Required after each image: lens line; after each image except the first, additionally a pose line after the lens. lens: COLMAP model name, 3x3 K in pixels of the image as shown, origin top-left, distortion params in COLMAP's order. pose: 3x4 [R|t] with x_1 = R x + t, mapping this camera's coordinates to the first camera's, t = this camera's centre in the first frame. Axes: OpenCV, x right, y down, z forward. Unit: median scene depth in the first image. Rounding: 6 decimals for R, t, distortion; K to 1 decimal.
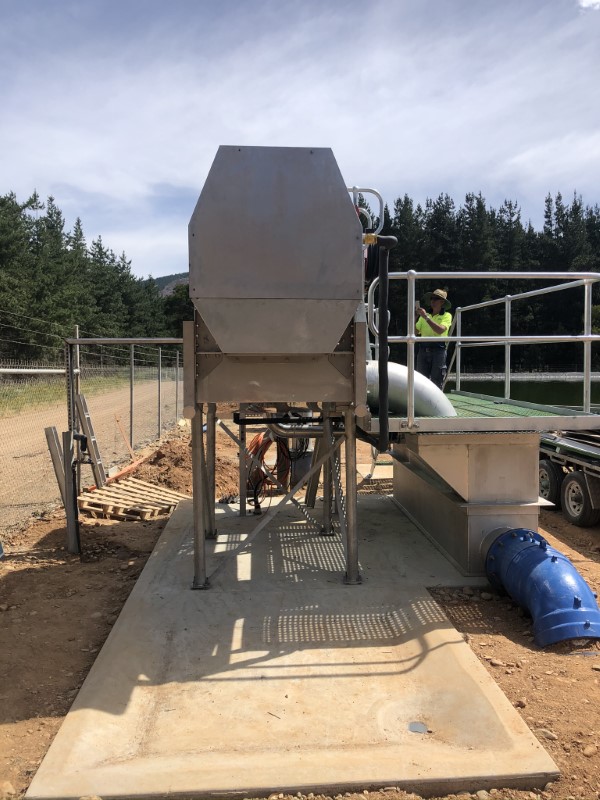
lens RADIAL K [[644.9, 0, 302.9], [0, 644.9, 404.3], [0, 0, 1]] dist [0.017388, 0.019627]
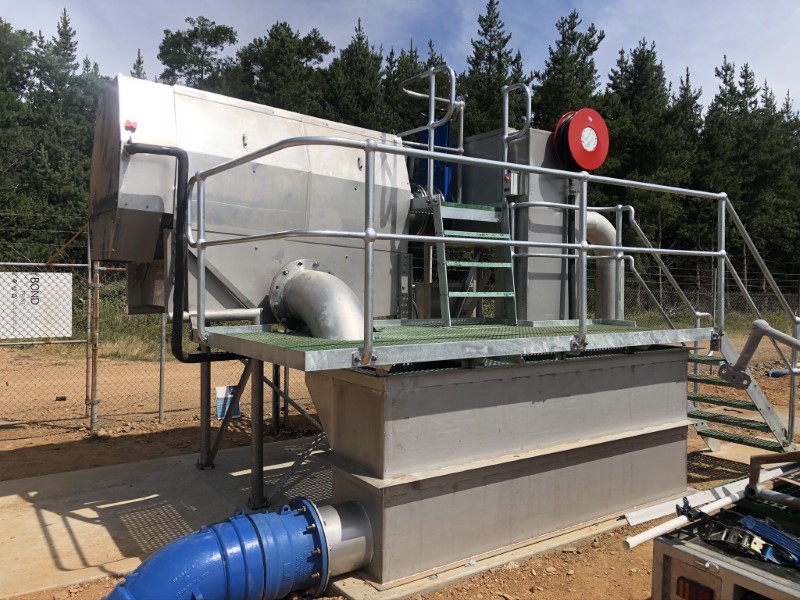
lens RADIAL K [[644.9, 0, 404.1], [0, 644.9, 299.5], [0, 0, 1]] dist [0.017388, 0.019627]
pose [[0.503310, 0.035075, -0.863394, 0.087829], [-0.078733, 0.996881, -0.005398, -0.003303], [0.860512, 0.070694, 0.504502, 0.061563]]
